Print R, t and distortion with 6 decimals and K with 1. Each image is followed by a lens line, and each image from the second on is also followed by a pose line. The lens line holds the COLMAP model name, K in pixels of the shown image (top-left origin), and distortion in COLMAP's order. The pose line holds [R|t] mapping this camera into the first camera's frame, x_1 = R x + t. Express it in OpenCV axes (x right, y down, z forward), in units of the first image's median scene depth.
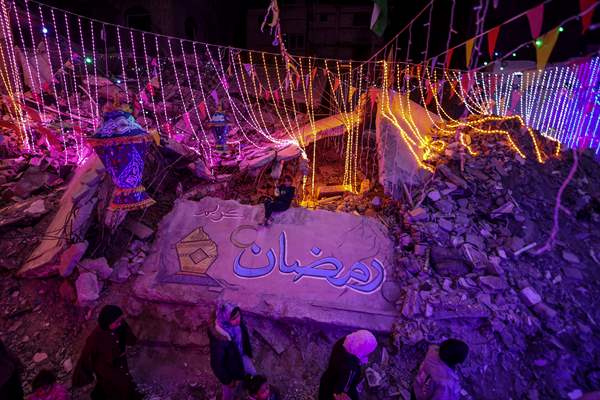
lens RADIAL K [[277.0, 0, 288.4], [0, 277.0, 202.6], [0, 0, 1]] dist [-0.041429, 0.011536]
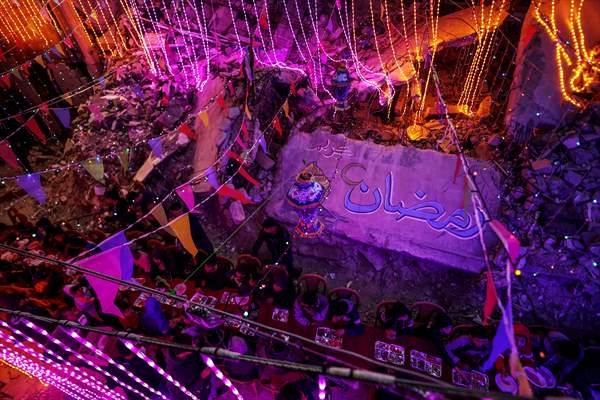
lens RADIAL K [[277.0, 0, 287.7], [0, 277.0, 201.2], [0, 0, 1]] dist [-0.041429, 0.011536]
pose [[0.959489, 0.094530, -0.265414, -0.114315], [0.031808, 0.899669, 0.435413, -0.293936], [0.279944, -0.426216, 0.860216, -0.096261]]
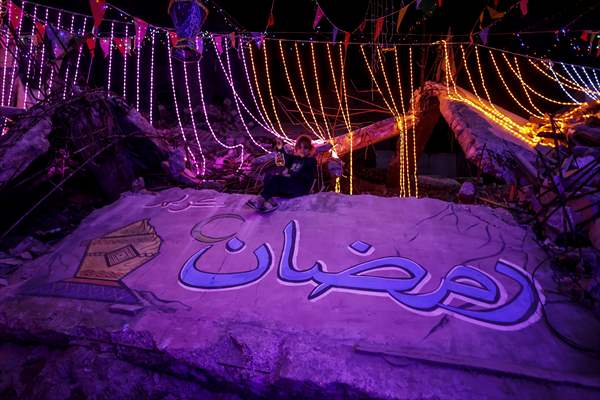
lens RADIAL K [[315.2, 0, 289.5], [0, 315.2, 201.8], [0, 0, 1]] dist [-0.028441, 0.005962]
pose [[0.994338, -0.005455, -0.106119, 0.038565], [-0.034020, 0.929768, -0.366570, 0.306217], [0.100666, 0.368105, 0.924319, 0.478521]]
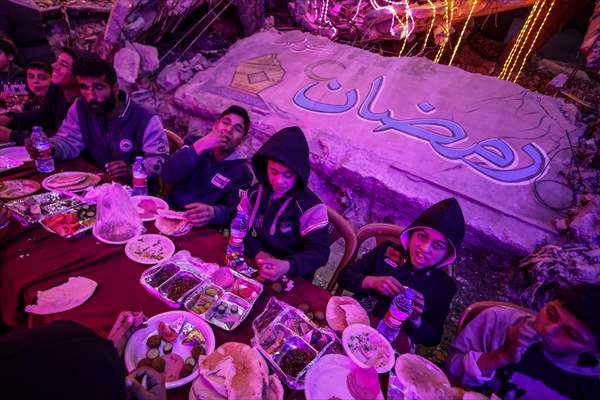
lens RADIAL K [[277.0, 0, 287.4], [0, 277.0, 202.3], [0, 0, 1]] dist [-0.041429, 0.011536]
pose [[0.888873, 0.339781, -0.307335, 0.086010], [-0.303568, 0.939213, 0.160389, 0.372505], [0.343150, -0.049269, 0.937988, 0.324590]]
